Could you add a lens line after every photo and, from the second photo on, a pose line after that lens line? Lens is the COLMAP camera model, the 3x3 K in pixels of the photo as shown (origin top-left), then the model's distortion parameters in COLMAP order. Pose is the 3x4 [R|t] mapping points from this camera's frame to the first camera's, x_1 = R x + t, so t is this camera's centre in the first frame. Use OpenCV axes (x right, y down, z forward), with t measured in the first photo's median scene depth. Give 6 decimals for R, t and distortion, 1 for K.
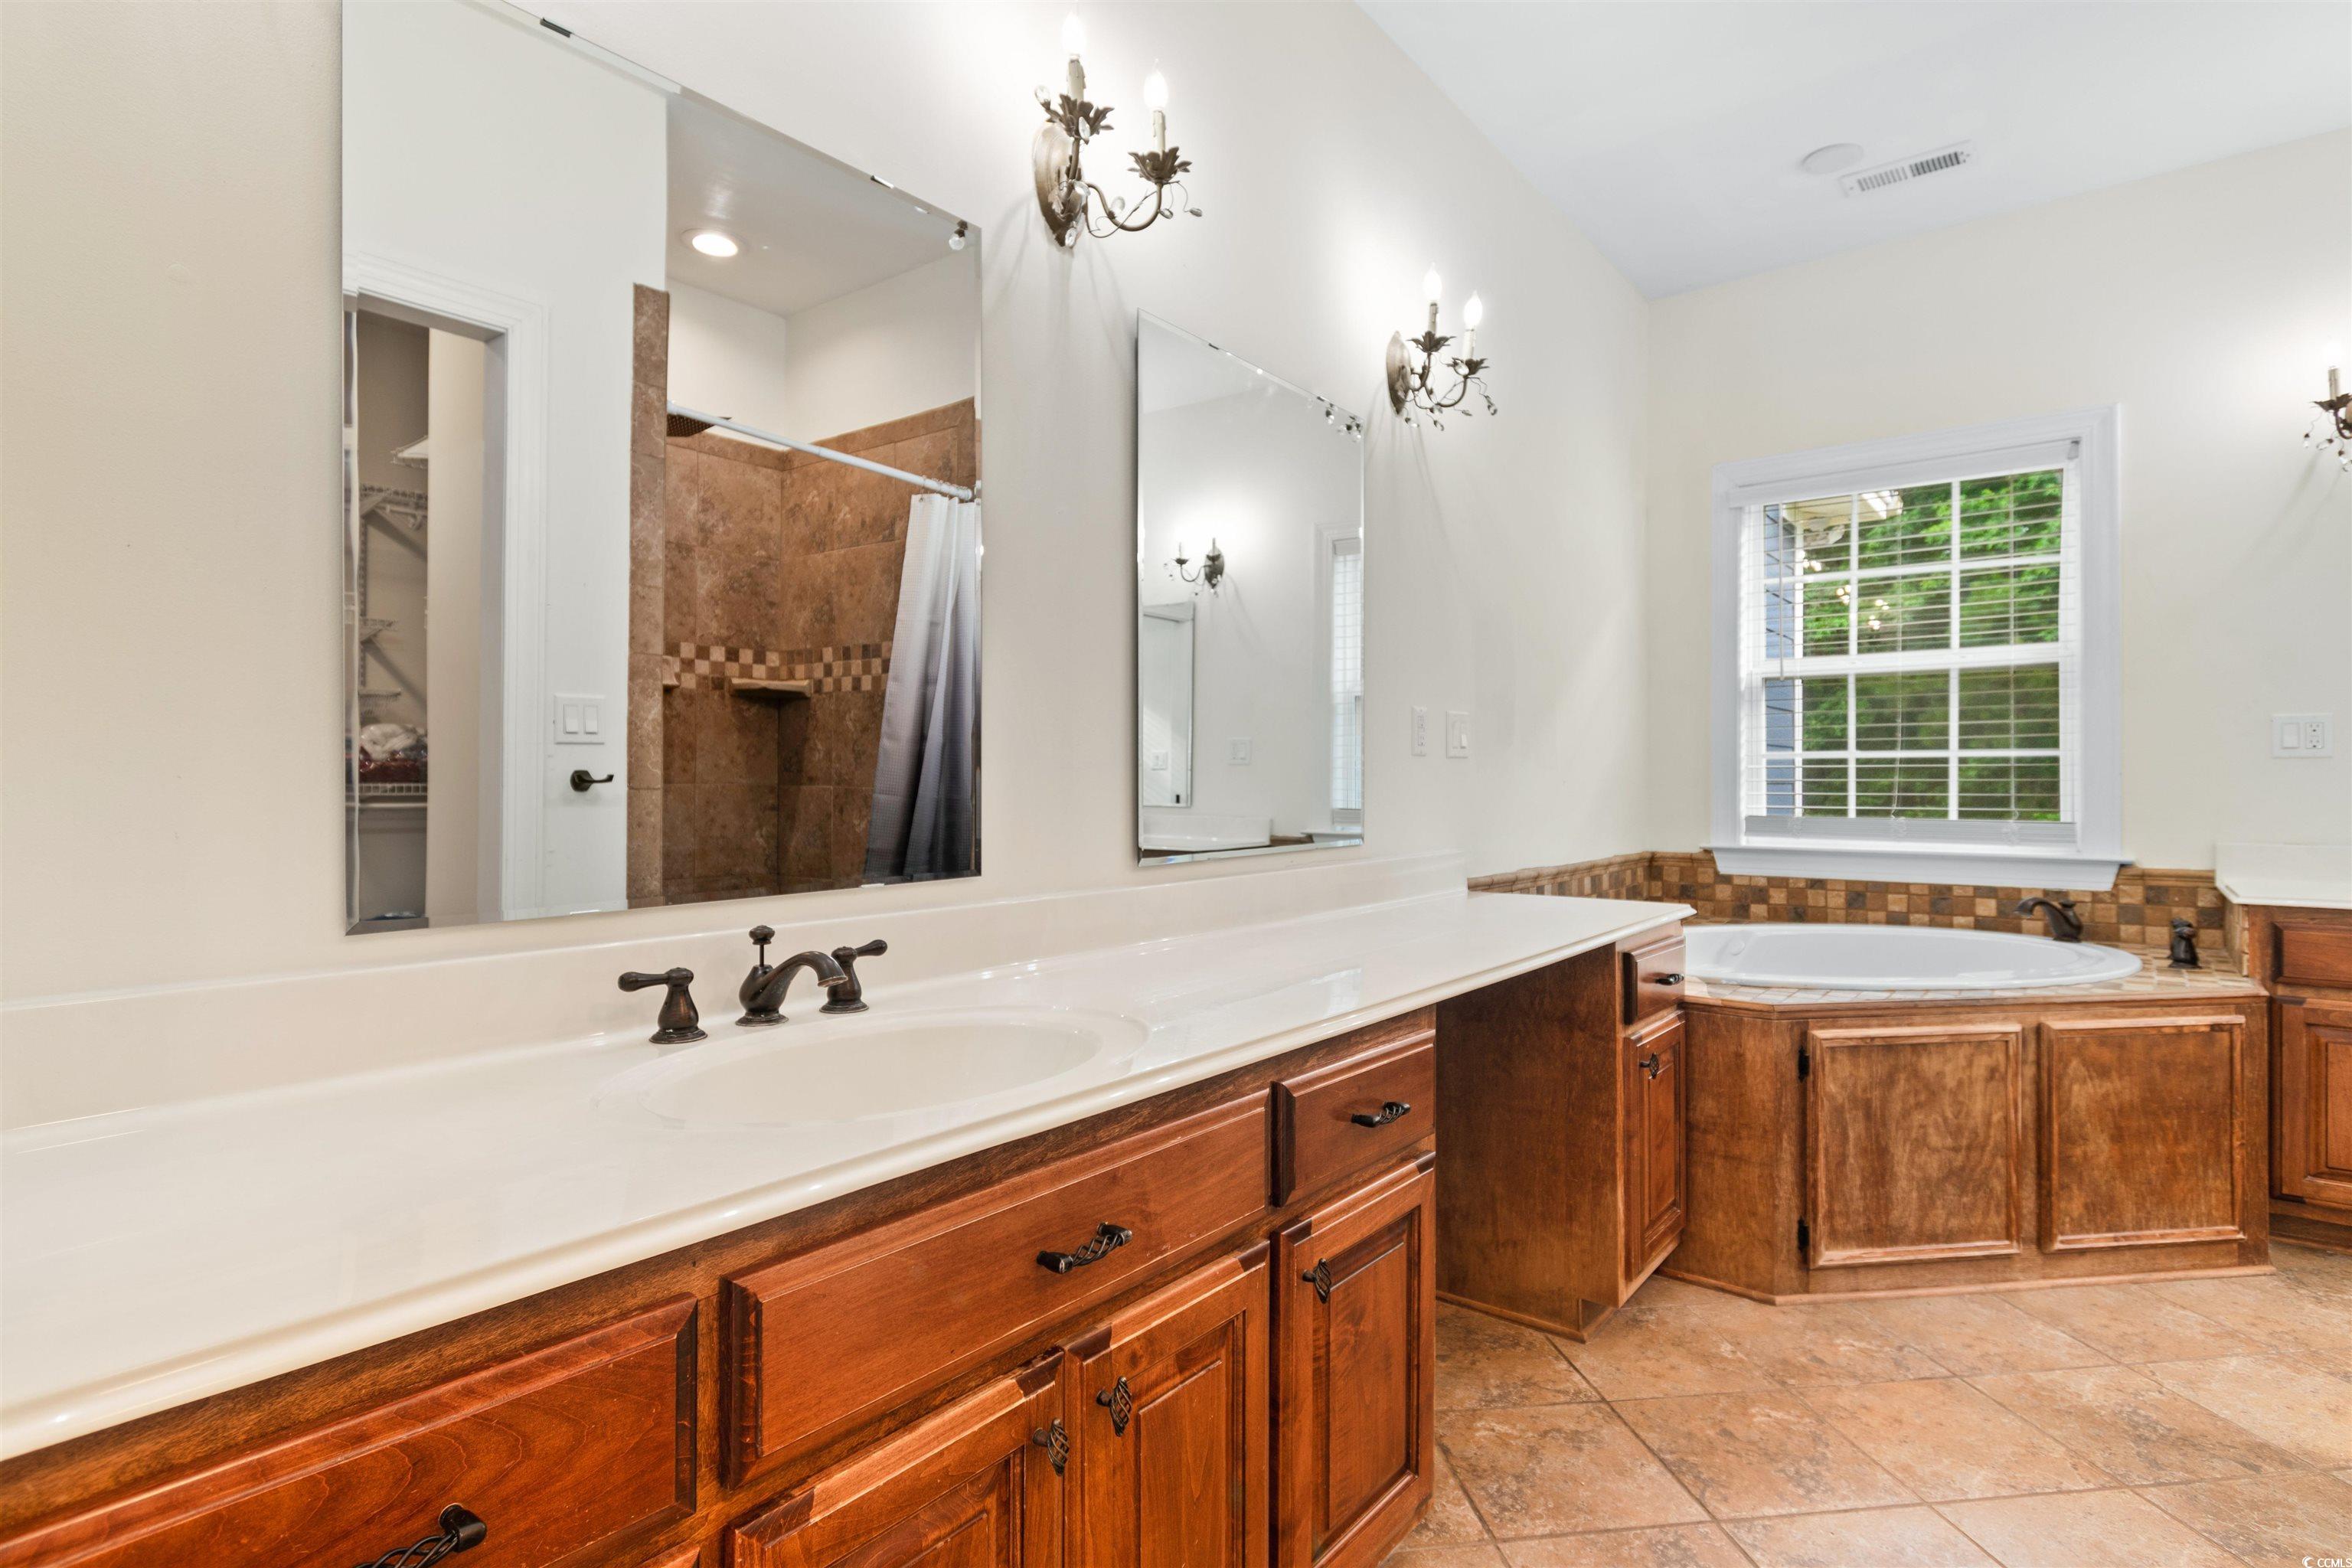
lens RADIAL K [[1200.7, 0, 1174.0], [0, 1200.7, 779.5], [0, 0, 1]] dist [0.002600, 0.000283]
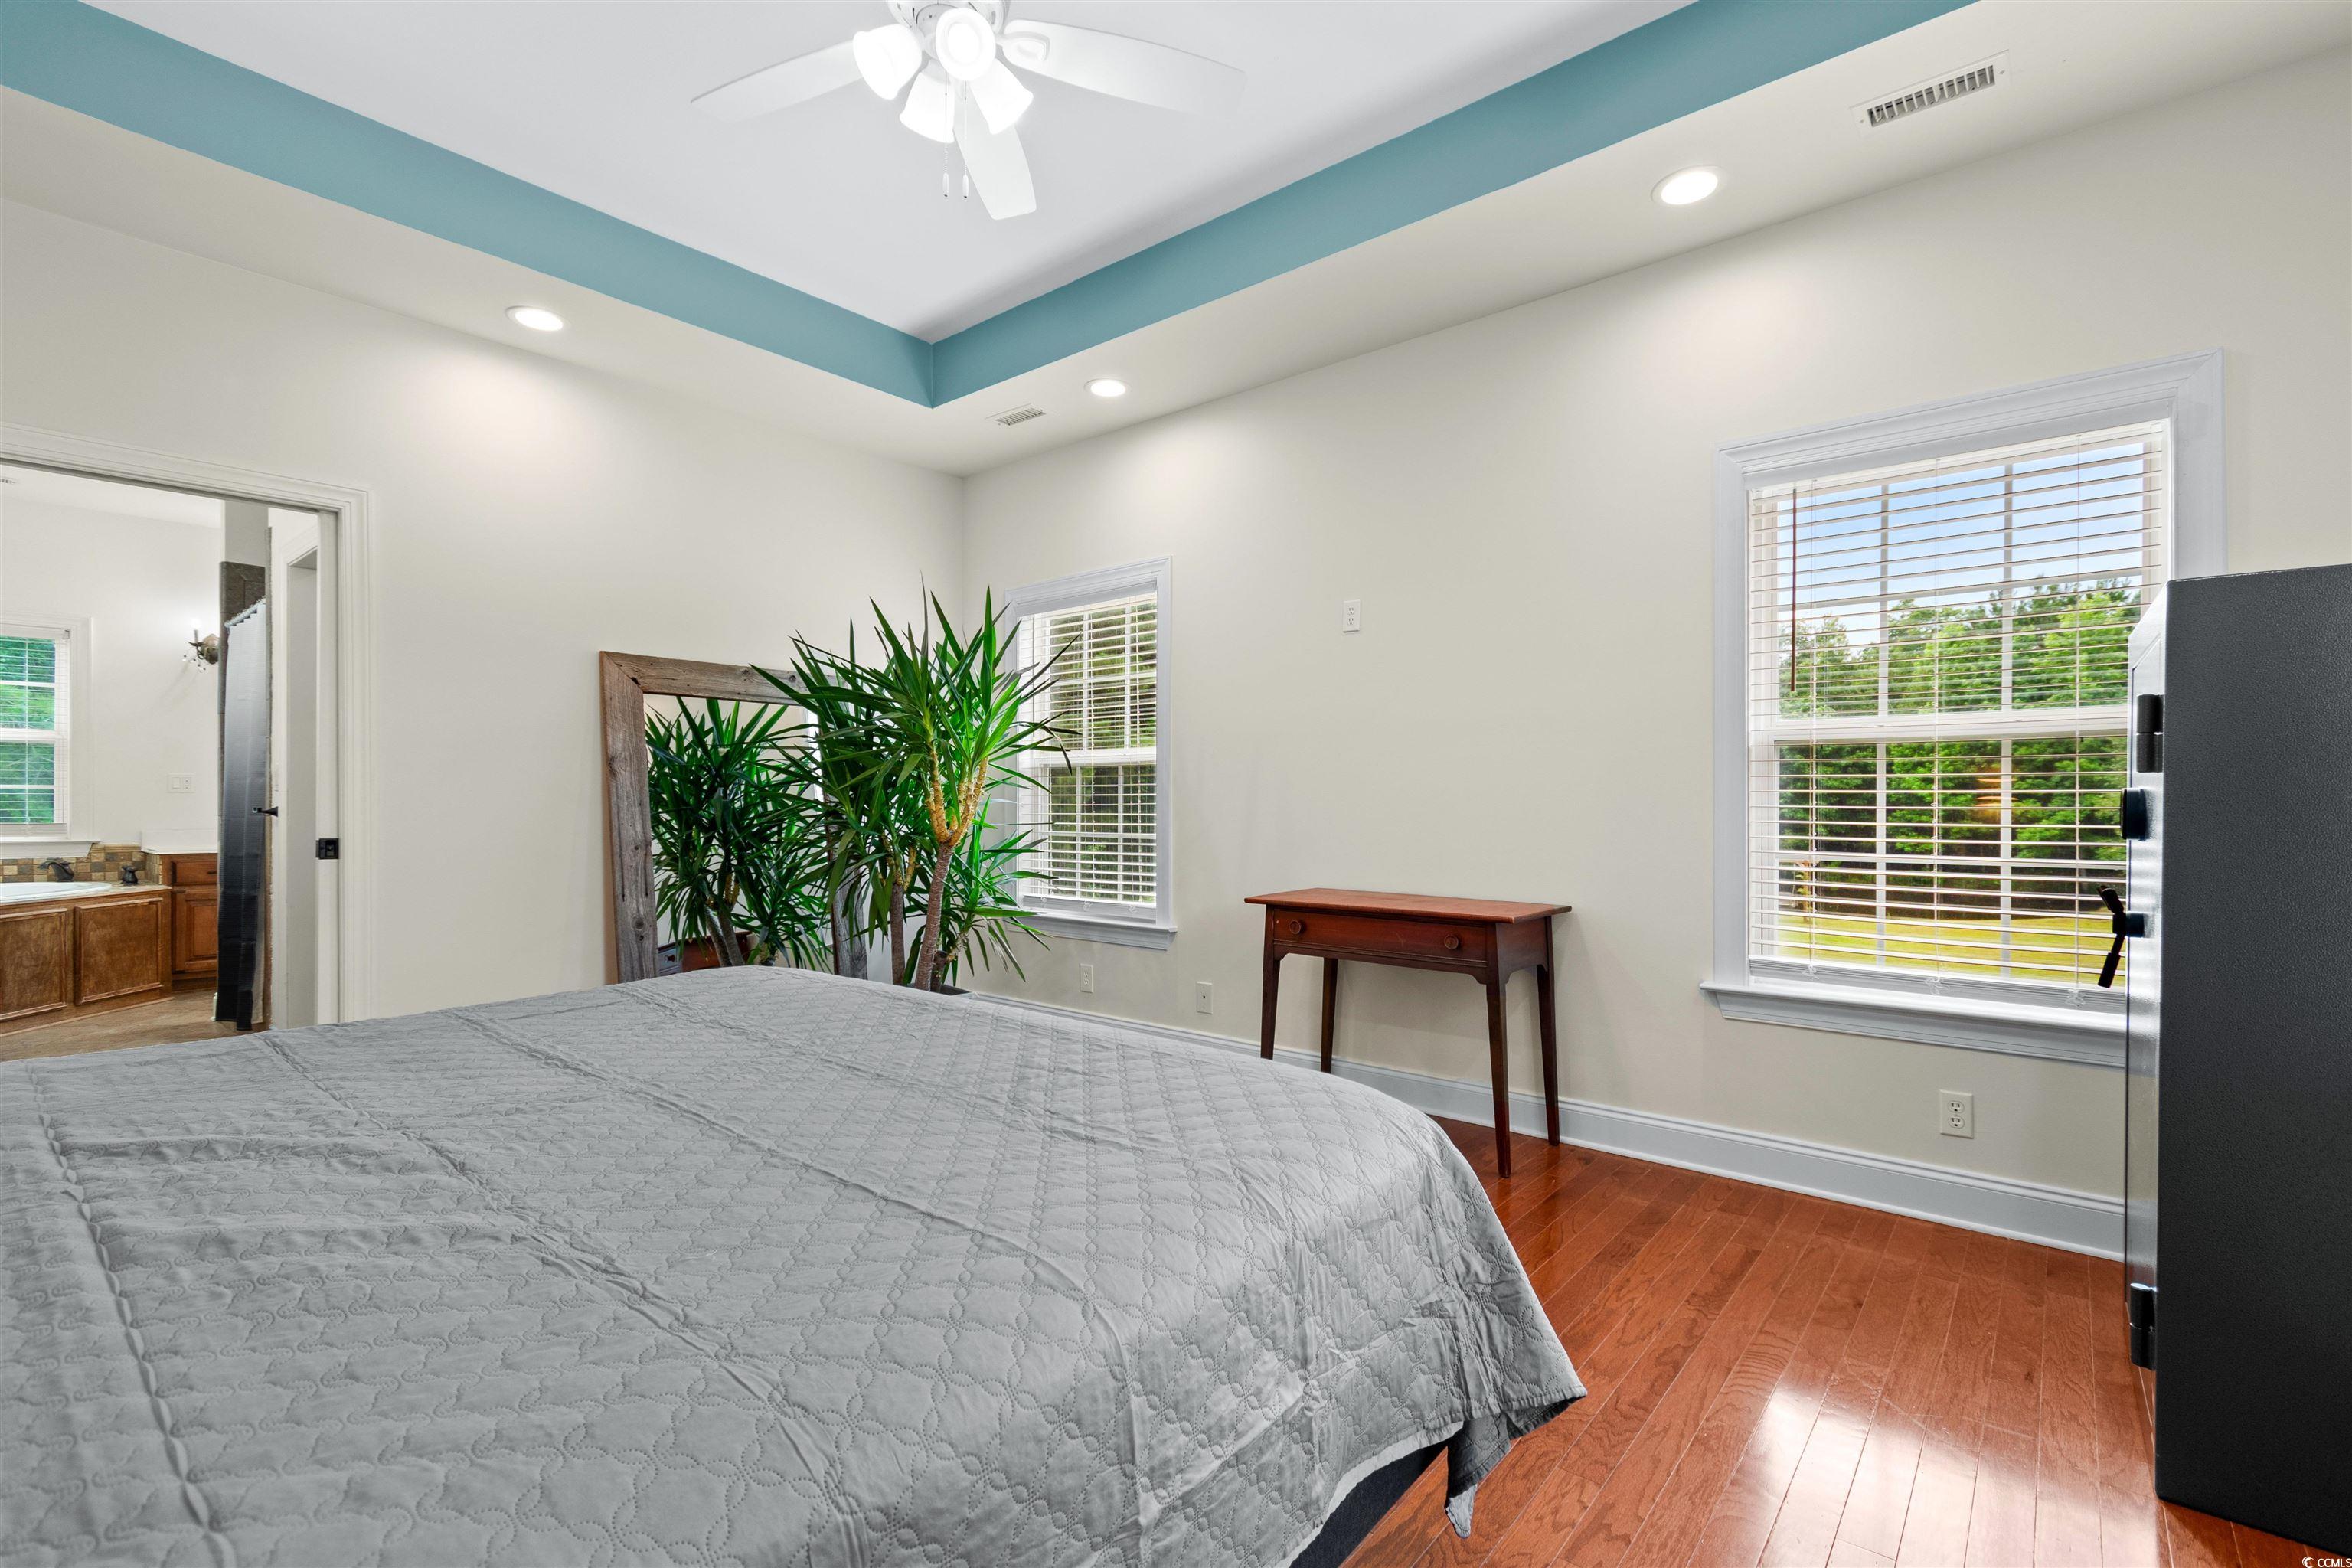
lens RADIAL K [[1048.2, 0, 1172.7], [0, 1048.2, 798.1], [0, 0, 1]] dist [0.000737, -0.000159]
pose [[0.039261, 0.000814, 0.999229, -1.187850], [-0.001511, 0.999999, -0.000755, -0.008150], [-0.999228, -0.001481, 0.039262, -1.163414]]
